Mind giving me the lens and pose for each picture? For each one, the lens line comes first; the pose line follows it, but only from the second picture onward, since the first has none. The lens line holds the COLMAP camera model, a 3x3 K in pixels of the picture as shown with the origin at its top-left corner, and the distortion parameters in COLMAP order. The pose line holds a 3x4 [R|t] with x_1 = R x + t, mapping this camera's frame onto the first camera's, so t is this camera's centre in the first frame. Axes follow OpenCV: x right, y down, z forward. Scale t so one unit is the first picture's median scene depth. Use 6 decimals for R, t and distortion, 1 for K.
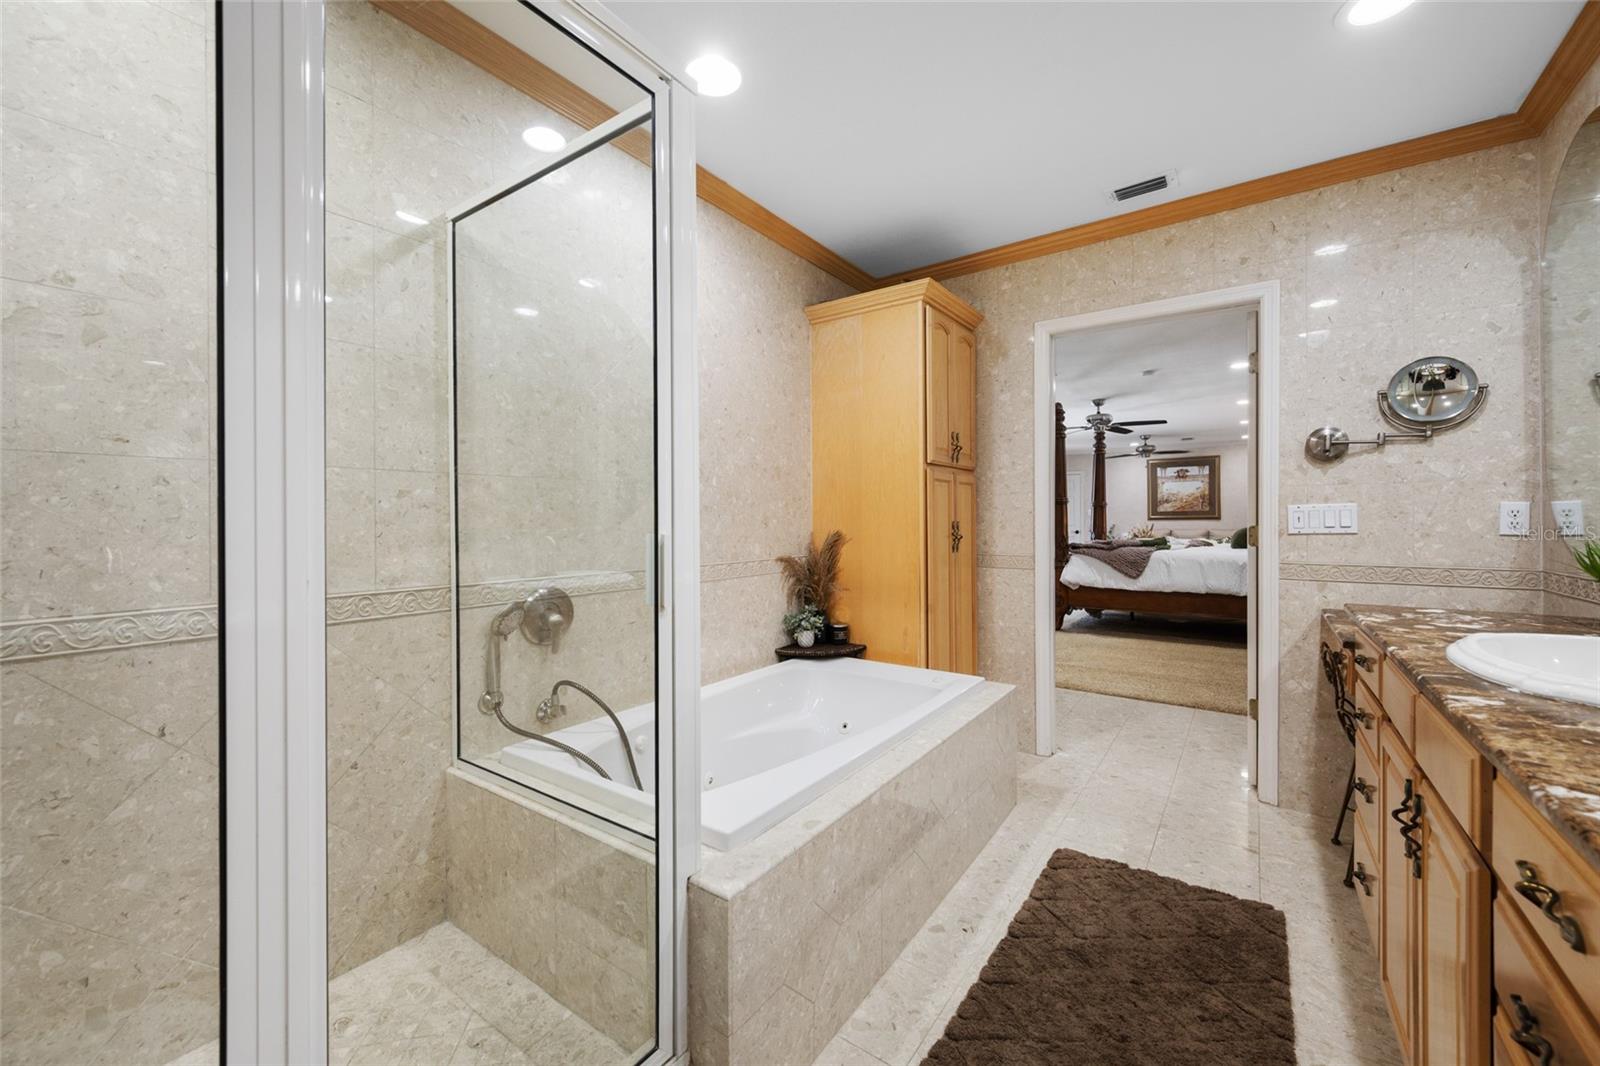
lens RADIAL K [[632.8, 0, 805.9], [0, 632.8, 516.2], [0, 0, 1]] dist [-0.001678, 0.000090]
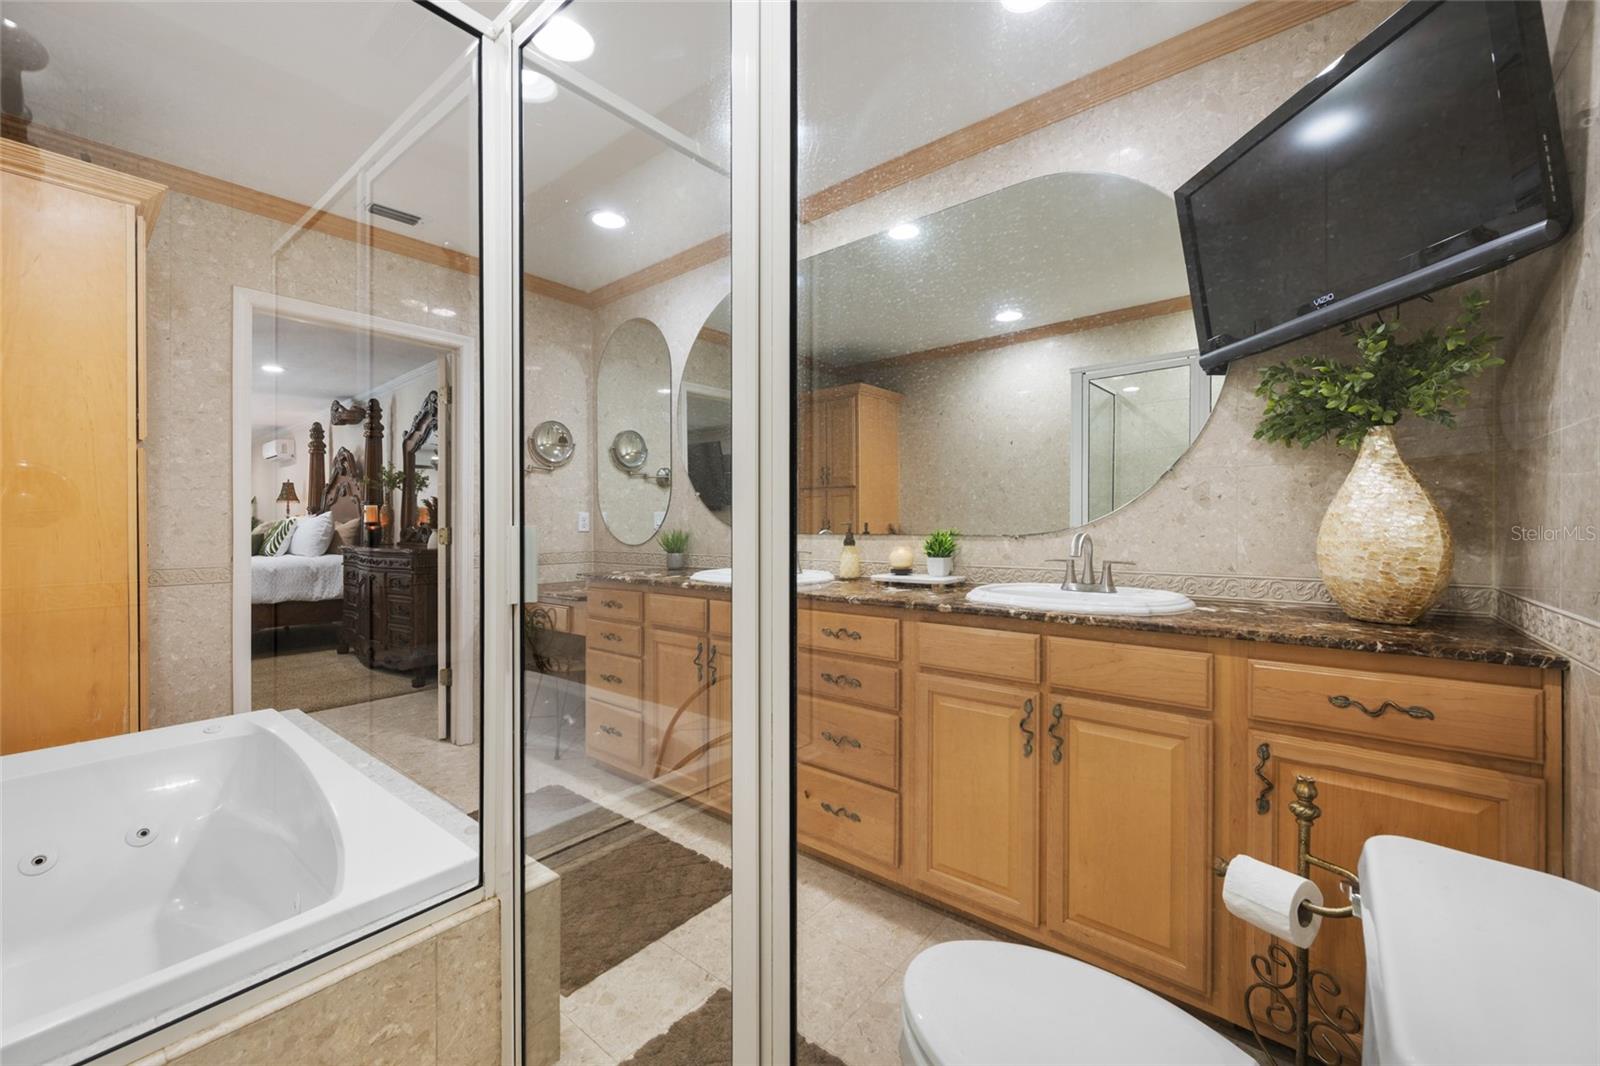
lens RADIAL K [[632.8, 0, 801.0], [0, 632.8, 527.9], [0, 0, 1]] dist [-0.001678, 0.000090]
pose [[0.069368, -0.001612, 0.997590, -0.208865], [-0.000316, 0.999999, 0.001638, 0.005724], [-0.997591, -0.000428, 0.069367, 0.098642]]
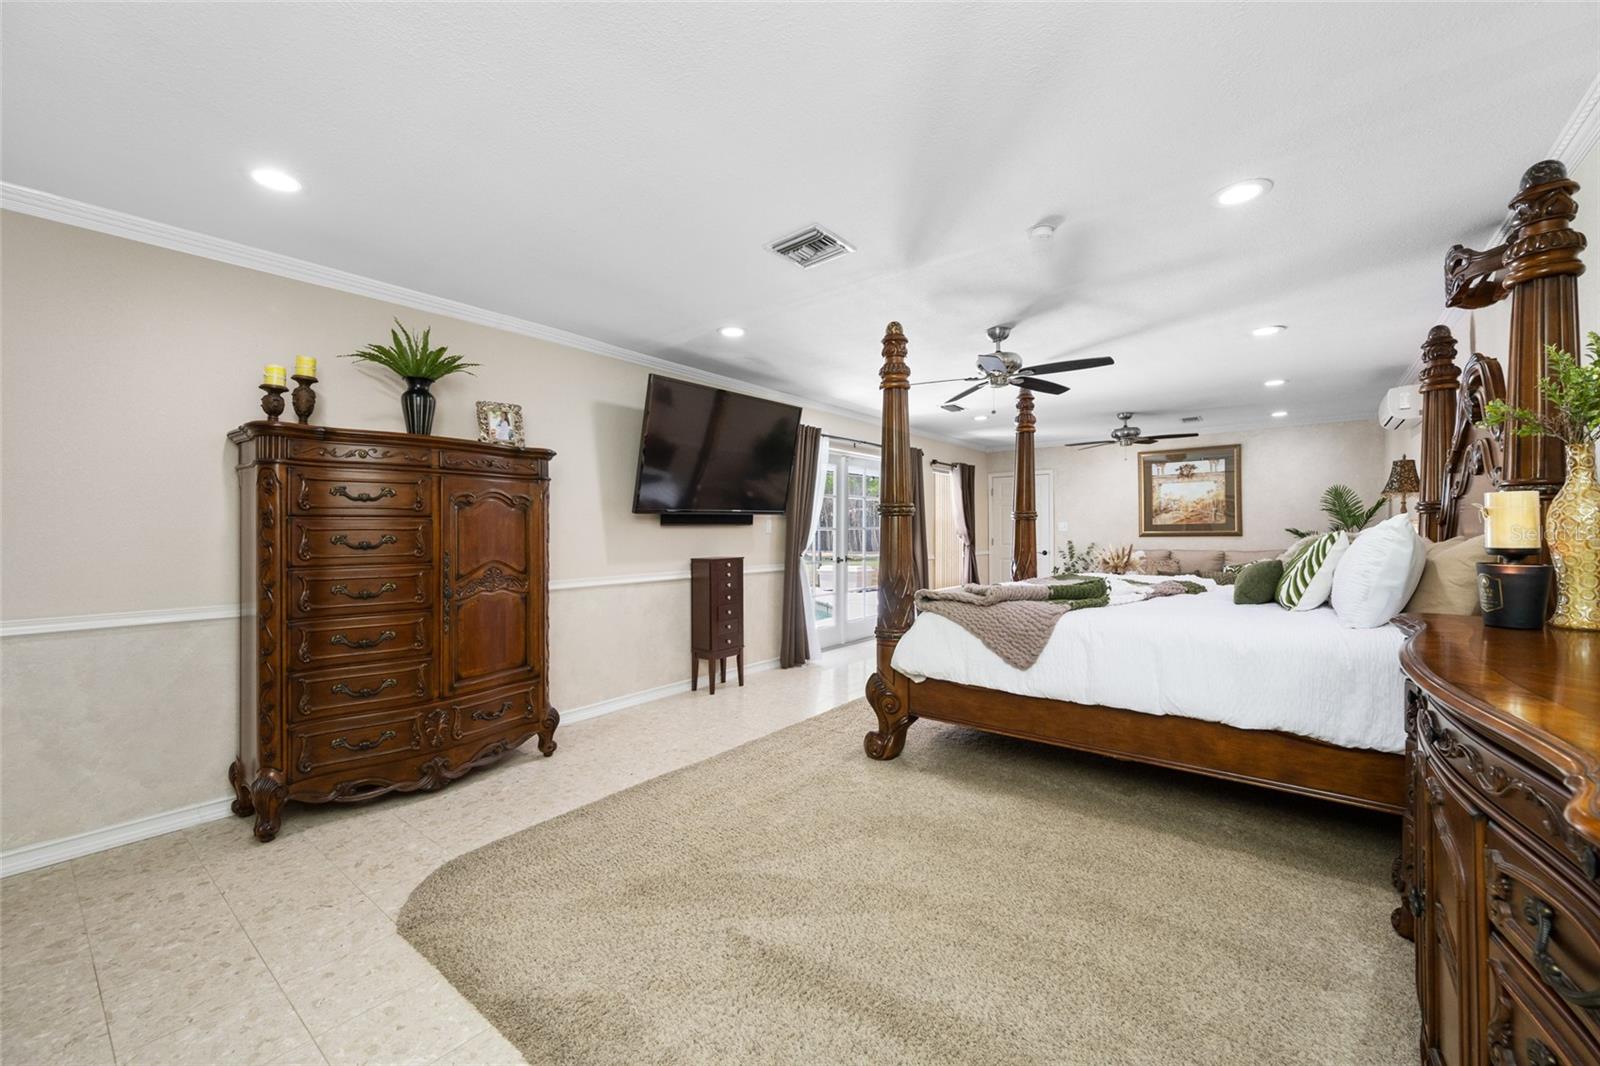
lens RADIAL K [[632.8, 0, 801.8], [0, 632.8, 535.4], [0, 0, 1]] dist [-0.001678, 0.000090]
pose [[0.998729, -0.000917, -0.050394, 0.359604], [0.001608, 0.999905, 0.013665, -0.010356], [0.050377, -0.013729, 0.998636, 0.487746]]
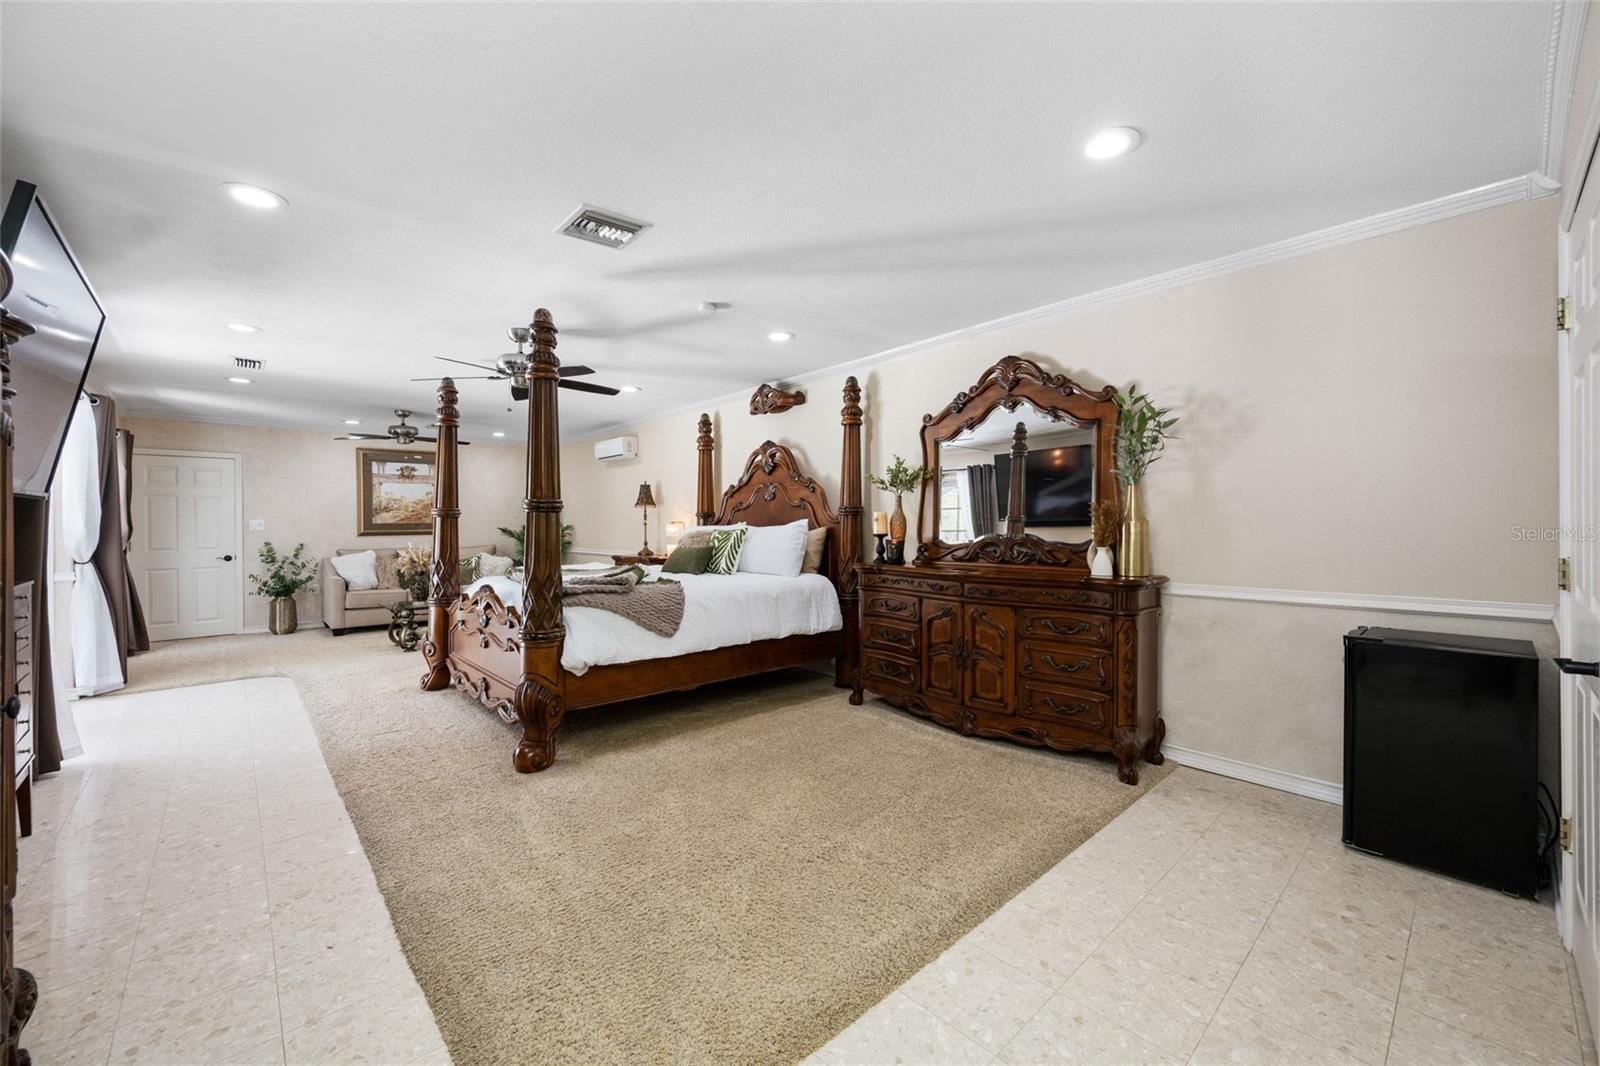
lens RADIAL K [[632.8, 0, 794.4], [0, 632.8, 534.5], [0, 0, 1]] dist [-0.001678, 0.000090]
pose [[0.214483, -0.008783, 0.976688, -0.051767], [-0.002914, 0.999949, 0.009632, -0.006155], [-0.976723, -0.004912, 0.214447, 0.720832]]
